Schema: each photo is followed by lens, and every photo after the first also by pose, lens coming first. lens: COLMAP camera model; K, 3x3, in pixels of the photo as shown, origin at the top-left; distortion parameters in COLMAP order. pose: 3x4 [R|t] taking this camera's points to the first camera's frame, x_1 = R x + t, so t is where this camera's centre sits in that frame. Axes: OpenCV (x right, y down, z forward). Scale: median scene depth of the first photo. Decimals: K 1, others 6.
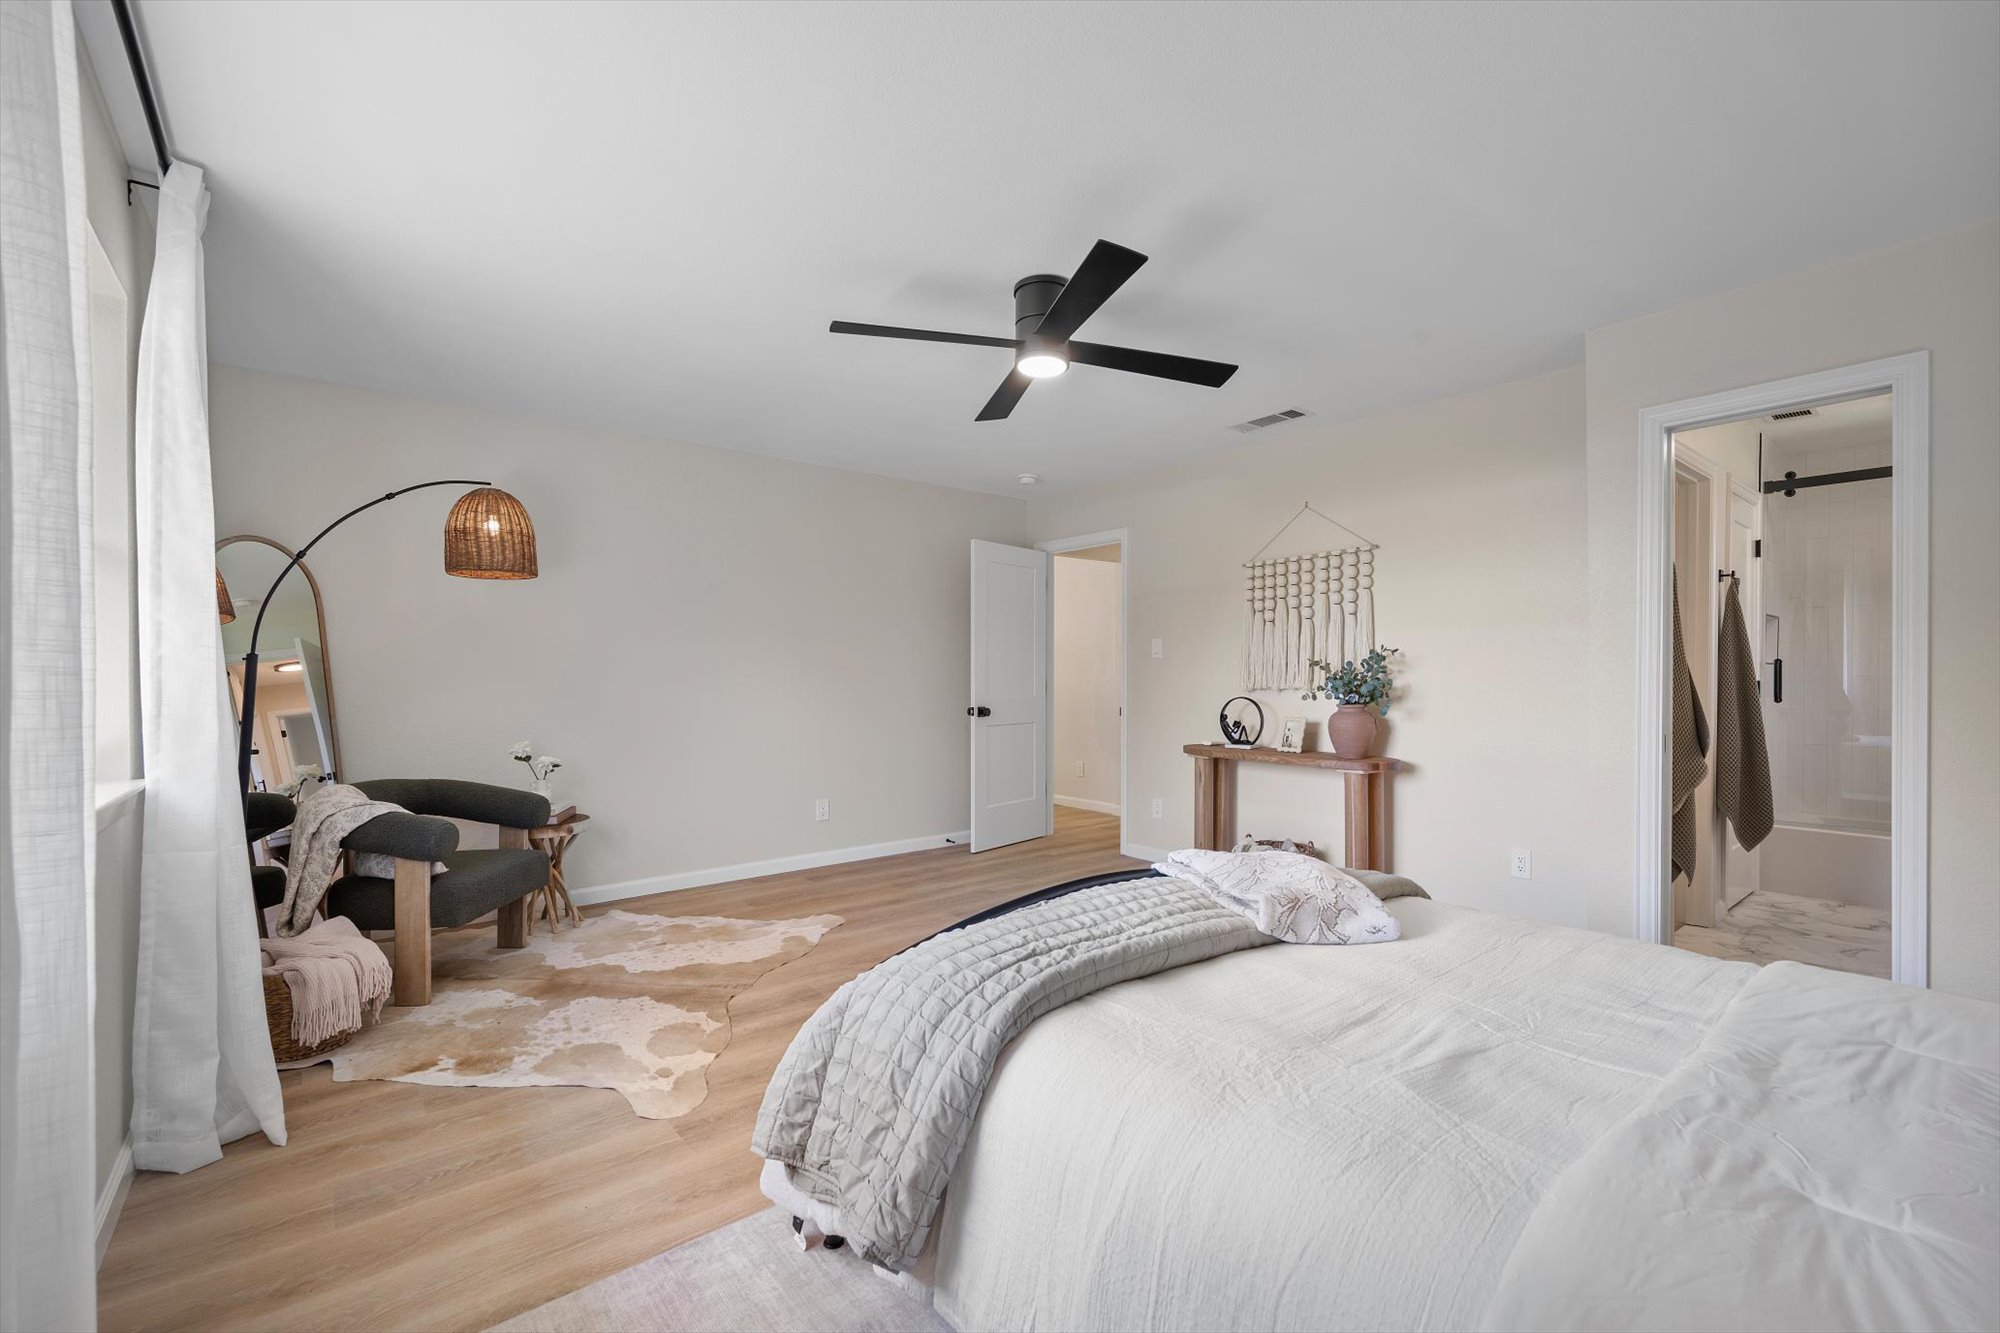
lens RADIAL K [[820.7, 0, 1009.4], [0, 820.7, 674.1], [0, 0, 1]] dist [-0.000833, -0.000144]
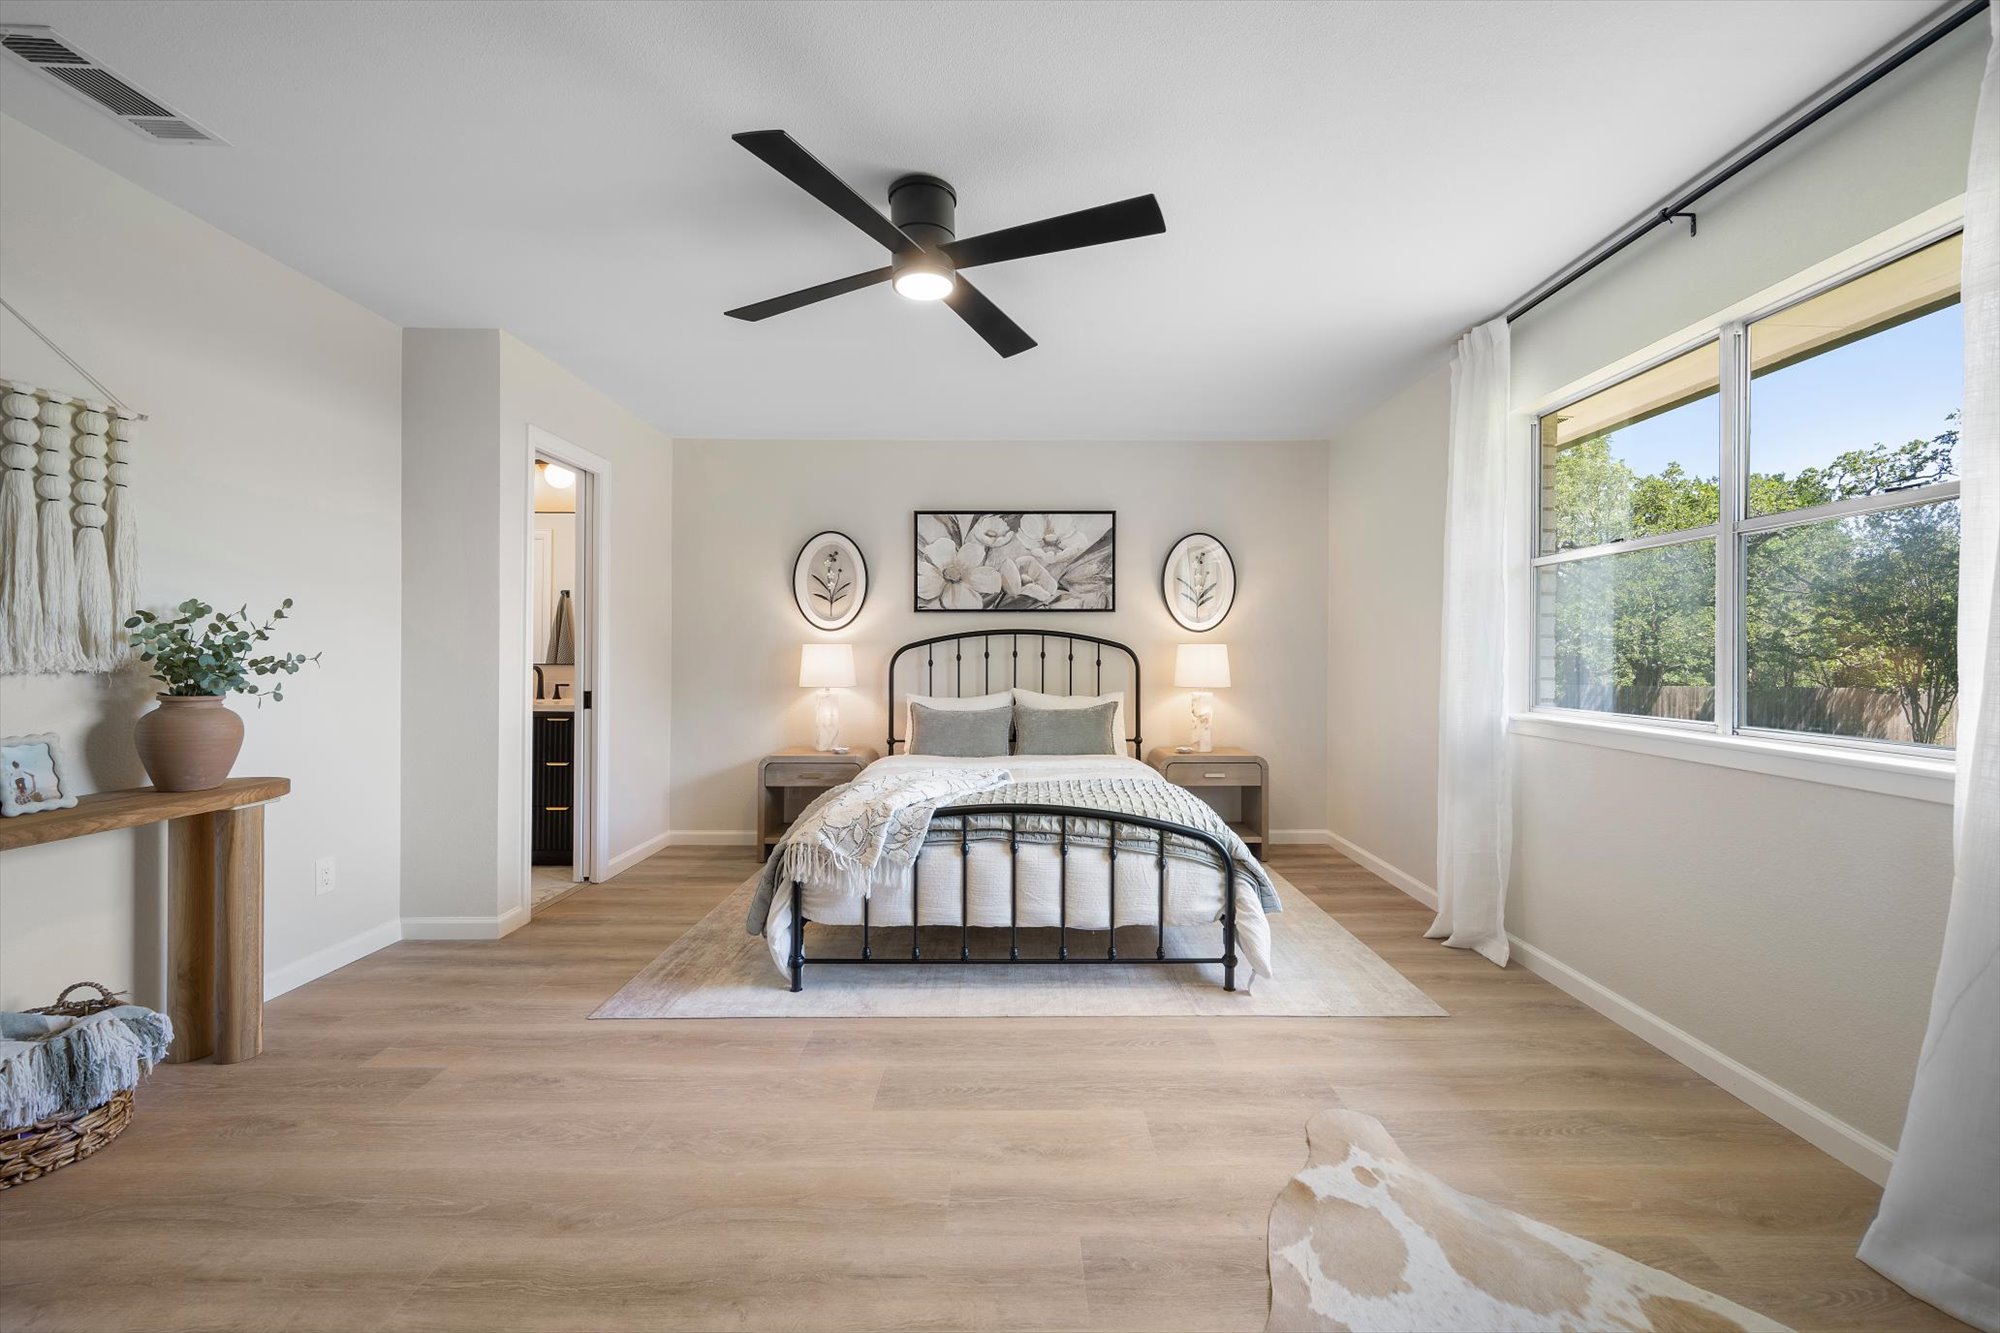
lens RADIAL K [[820.7, 0, 1000.8], [0, 820.7, 657.7], [0, 0, 1]] dist [-0.000833, -0.000144]
pose [[-0.759605, 0.000725, 0.650385, -0.572519], [-0.001590, 0.999994, -0.002971, 0.014523], [-0.650383, -0.003291, -0.759599, 1.559895]]
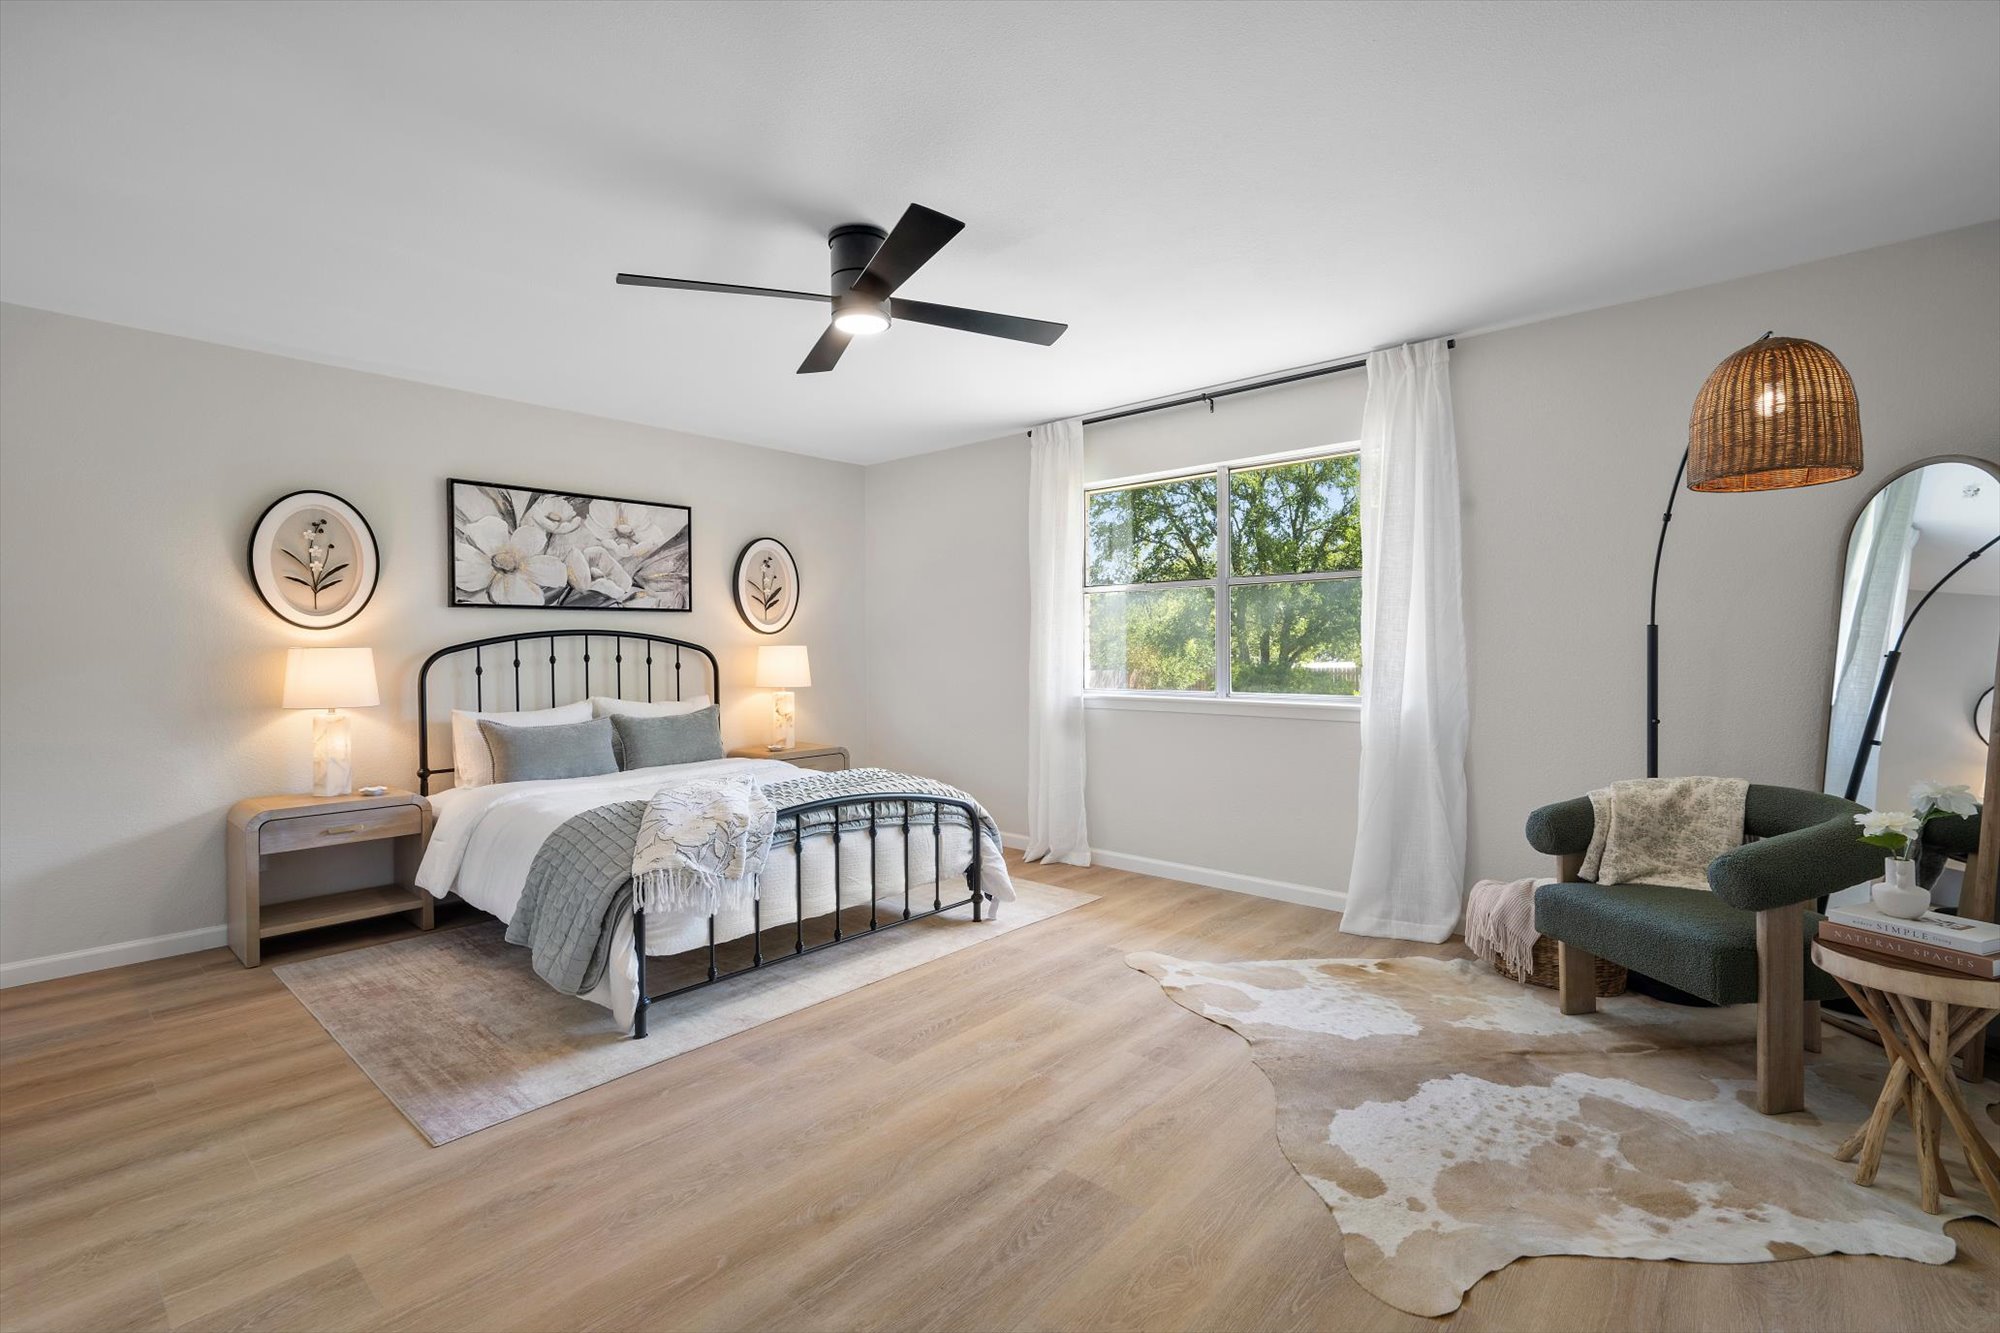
lens RADIAL K [[909.5, 0, 998.7], [0, 909.5, 665.8], [0, 0, 1]] dist [-0.002440, 0.000291]
pose [[-0.989933, 0.015960, -0.140634, 0.033019], [0.014146, 0.999803, 0.013890, 0.002955], [0.140828, 0.011761, -0.989964, 2.010418]]
